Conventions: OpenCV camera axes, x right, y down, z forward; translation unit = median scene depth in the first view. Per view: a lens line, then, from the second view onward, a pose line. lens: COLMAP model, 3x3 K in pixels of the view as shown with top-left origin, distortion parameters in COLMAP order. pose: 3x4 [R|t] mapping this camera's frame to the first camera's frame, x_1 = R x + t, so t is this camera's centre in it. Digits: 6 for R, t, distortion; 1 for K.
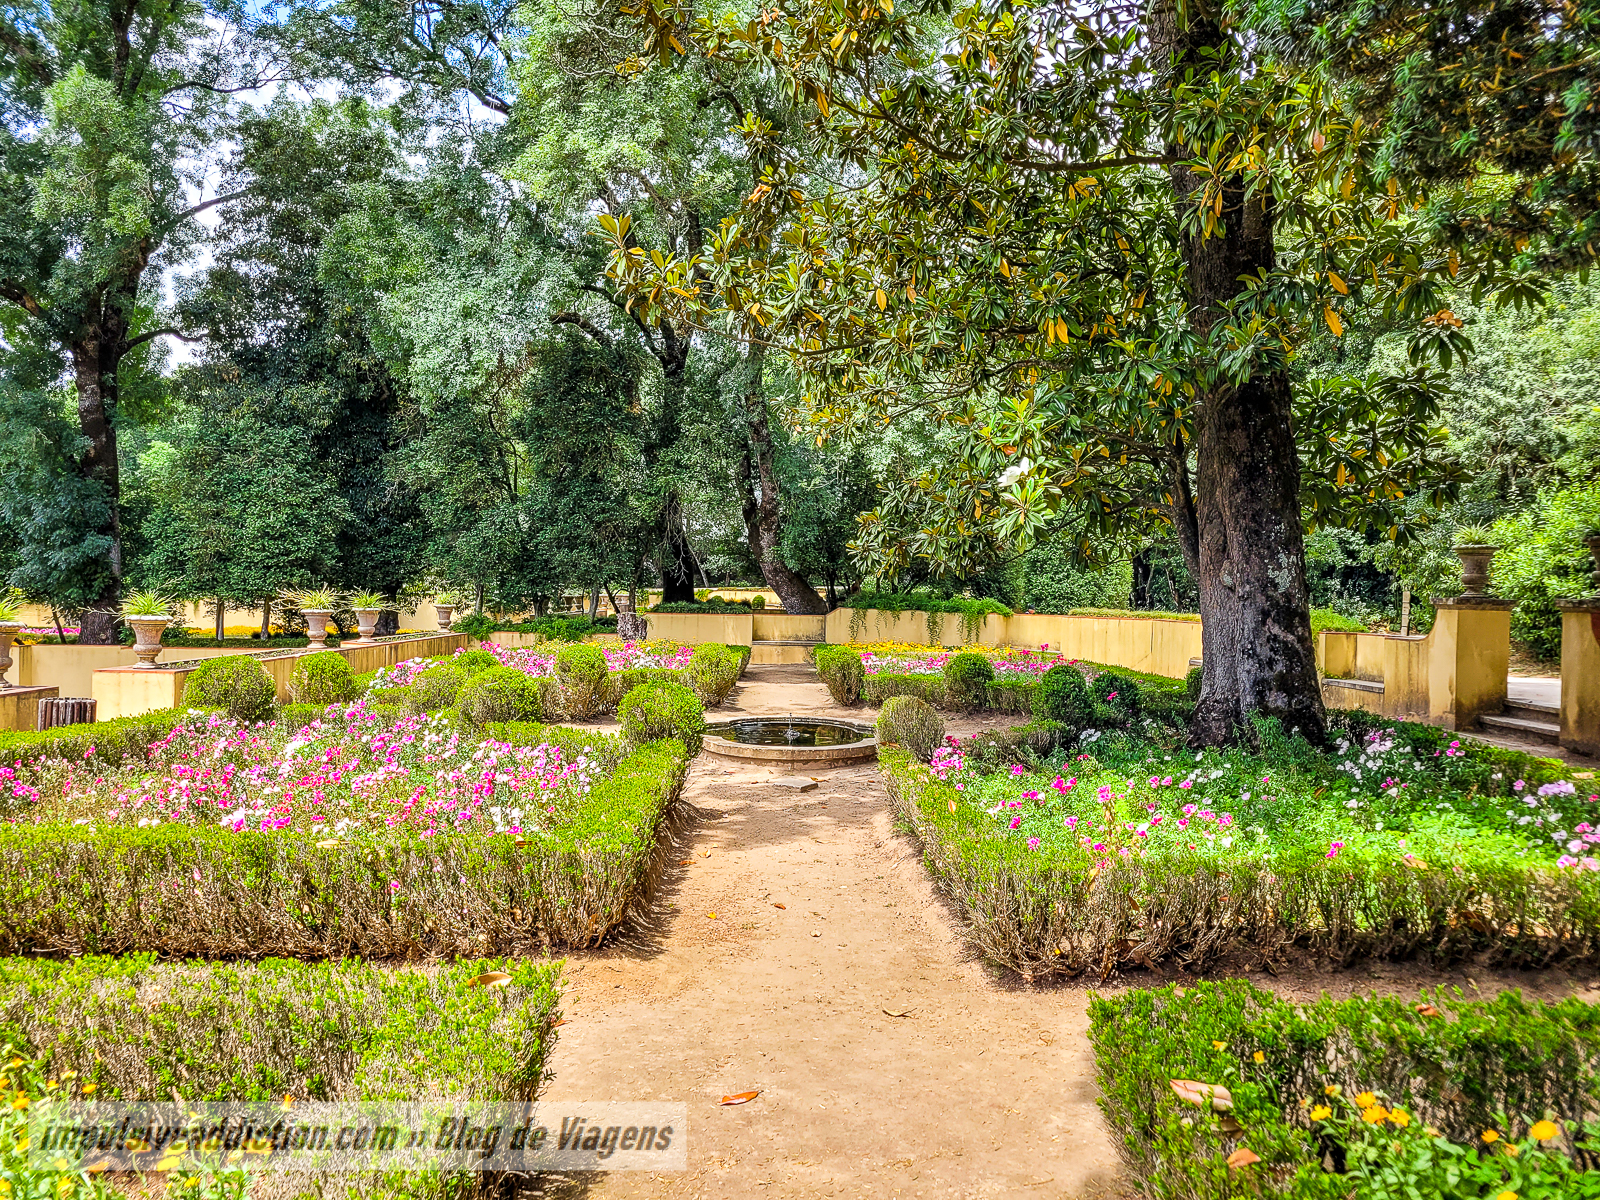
lens RADIAL K [[1213.3, 0, 799.9], [0, 1213.3, 600.7], [0, 0, 1]] dist [-0.001278, 0.000007]
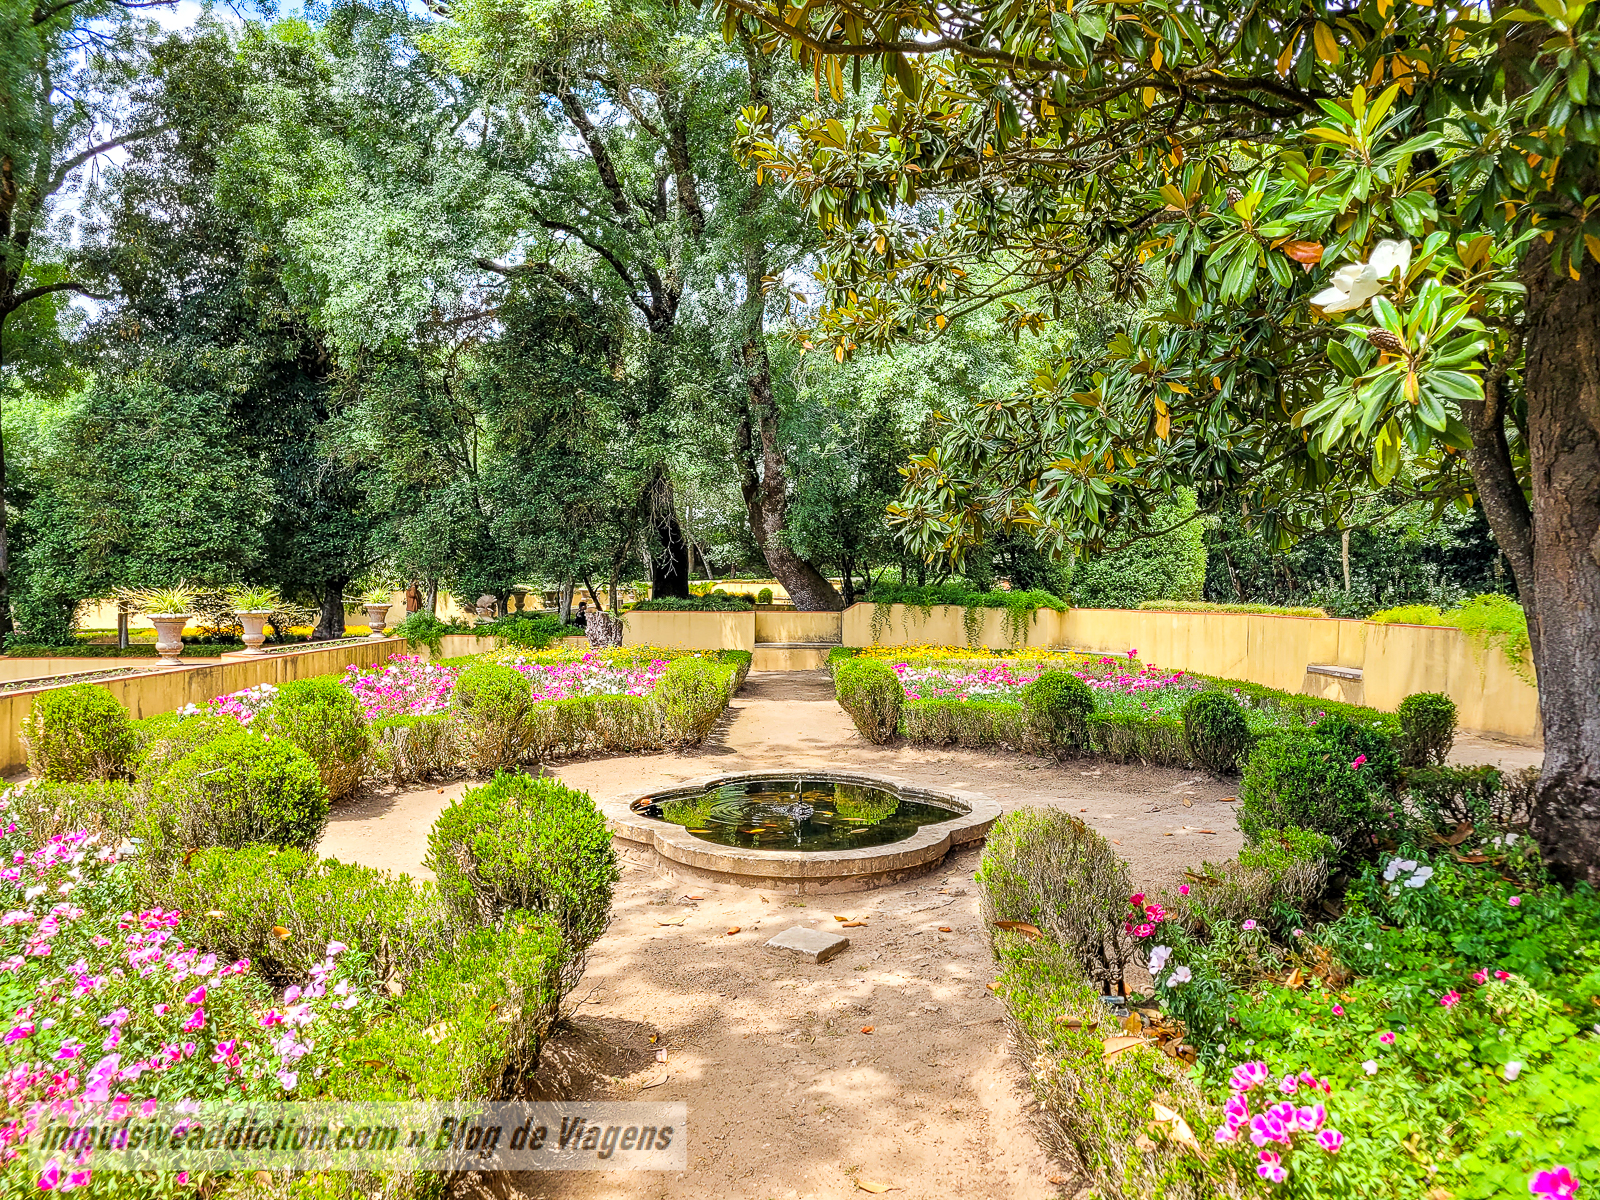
lens RADIAL K [[1213.3, 0, 799.8], [0, 1213.3, 597.6], [0, 0, 1]] dist [-0.001278, 0.000007]
pose [[0.999915, -0.009007, -0.009377, -0.000174], [0.009048, 0.999950, 0.004343, -0.001688], [0.009337, -0.004428, 0.999947, 0.168539]]
